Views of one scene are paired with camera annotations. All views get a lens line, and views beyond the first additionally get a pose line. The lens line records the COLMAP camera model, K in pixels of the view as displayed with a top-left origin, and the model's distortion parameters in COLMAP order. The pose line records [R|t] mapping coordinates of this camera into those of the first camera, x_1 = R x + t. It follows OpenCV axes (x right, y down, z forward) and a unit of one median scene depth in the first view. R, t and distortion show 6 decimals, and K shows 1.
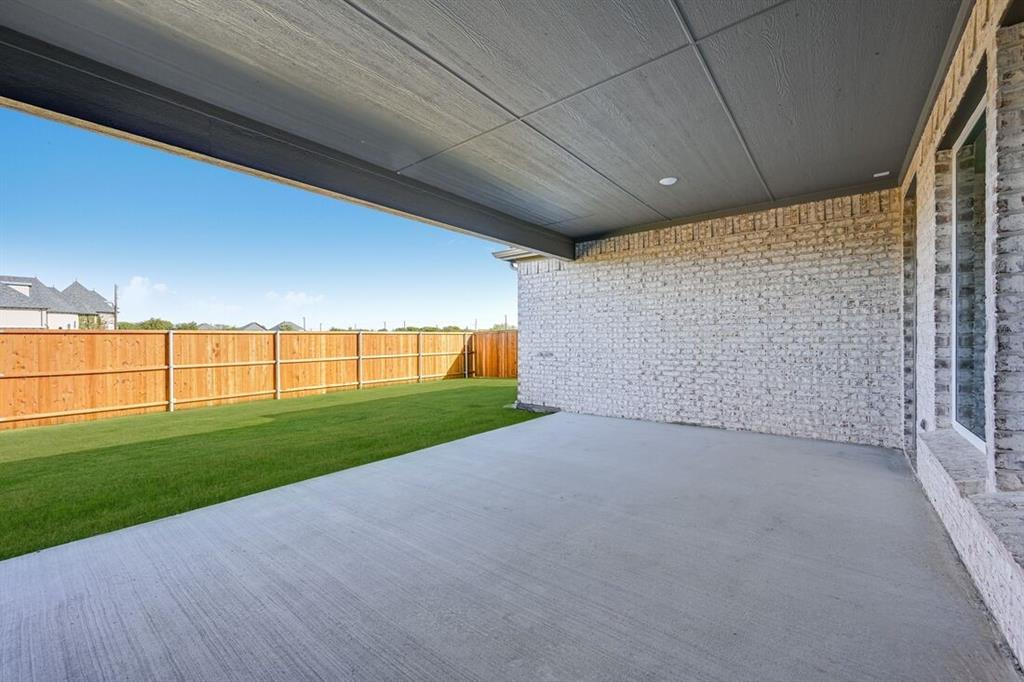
lens RADIAL K [[415.9, 0, 520.9], [0, 415.9, 338.3], [0, 0, 1]] dist [-0.002242, -0.000235]
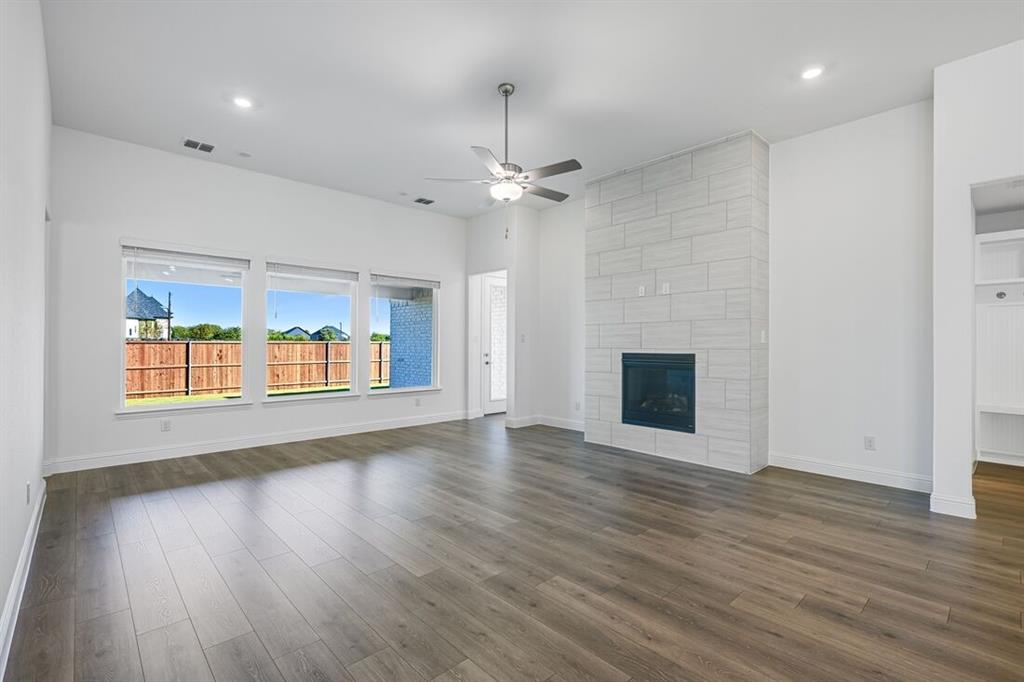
lens RADIAL K [[468.4, 0, 516.3], [0, 468.4, 338.5], [0, 0, 1]] dist [-0.002463, 0.000060]
pose [[0.990427, 0.006063, -0.137903, 0.431929], [-0.007819, 0.999895, -0.012194, -0.013485], [0.137815, 0.013156, 0.990371, -0.394958]]
